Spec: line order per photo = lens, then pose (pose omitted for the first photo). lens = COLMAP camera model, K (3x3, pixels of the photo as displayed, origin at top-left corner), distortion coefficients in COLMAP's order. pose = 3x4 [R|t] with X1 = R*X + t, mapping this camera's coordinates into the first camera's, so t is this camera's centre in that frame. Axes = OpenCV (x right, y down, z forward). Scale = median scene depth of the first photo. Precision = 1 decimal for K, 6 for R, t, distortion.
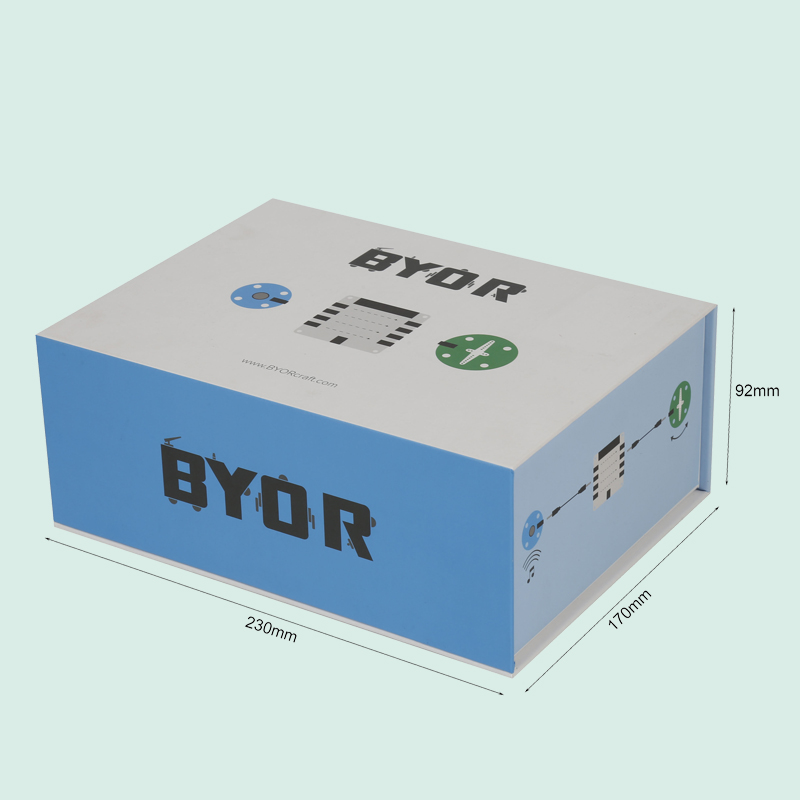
lens RADIAL K [[2419.1, 0, 394.8], [0, 2419.1, 402.1], [0, 0, 1]] dist [0.282528, 0.000000]
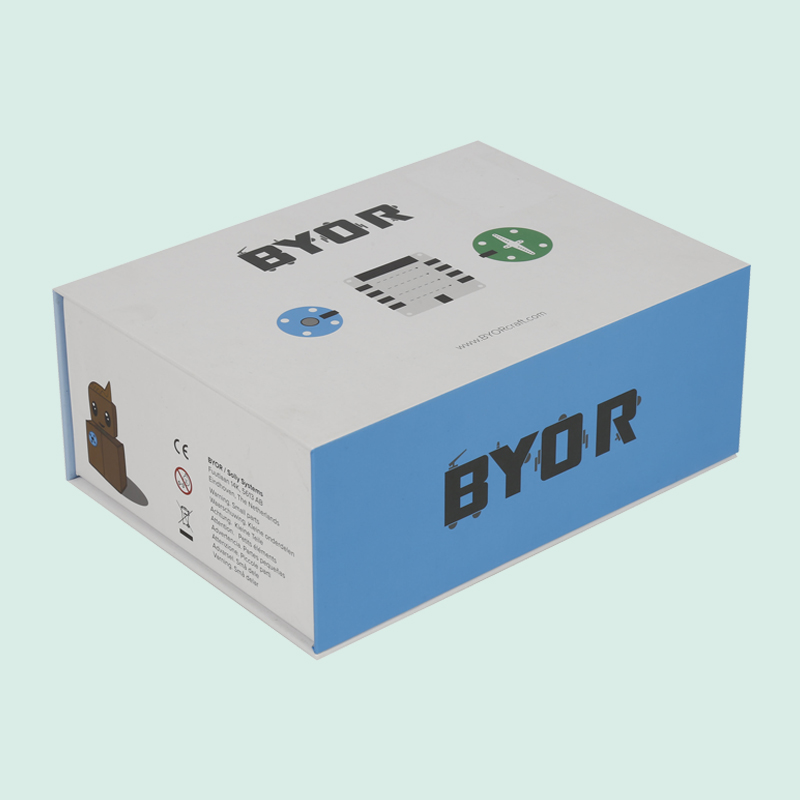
lens RADIAL K [[2465.8, 0, 400.8], [0, 2465.8, 399.6], [0, 0, 1]] dist [-0.199090, 0.000000]
pose [[0.307467, -0.455405, 0.835506, -0.883216], [0.439722, 0.846665, 0.299670, -0.298670], [-0.843865, 0.275252, 0.460573, 0.573953]]
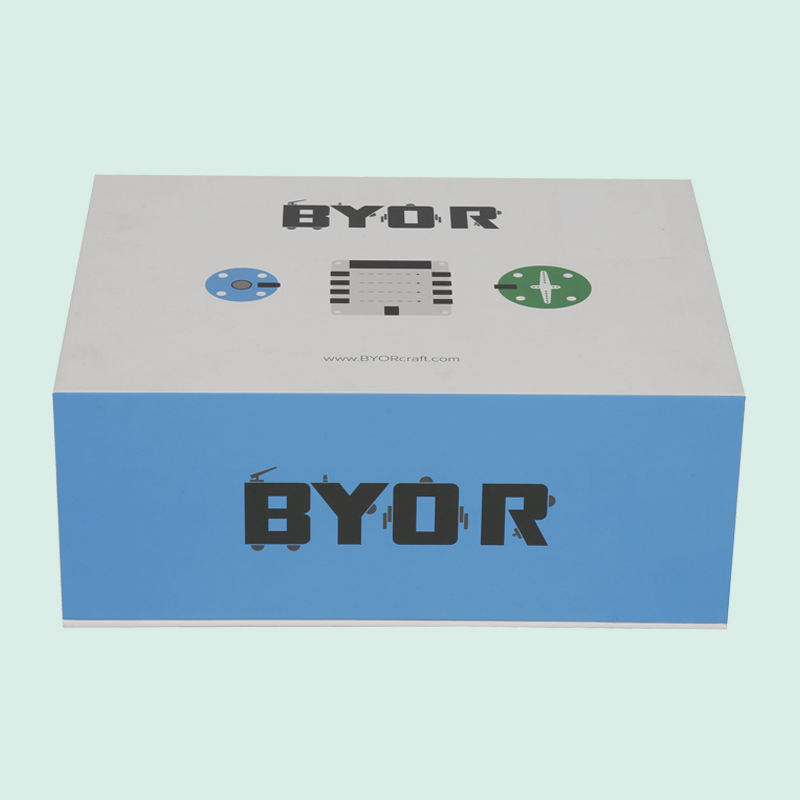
lens RADIAL K [[2751.3, 0, 392.7], [0, 2751.3, 394.8], [0, 0, 1]] dist [0.342746, 0.000000]
pose [[0.836559, -0.241554, 0.491752, -0.508166], [0.225620, 0.969808, 0.092560, -0.086931], [-0.499264, 0.033518, 0.865802, 0.167930]]
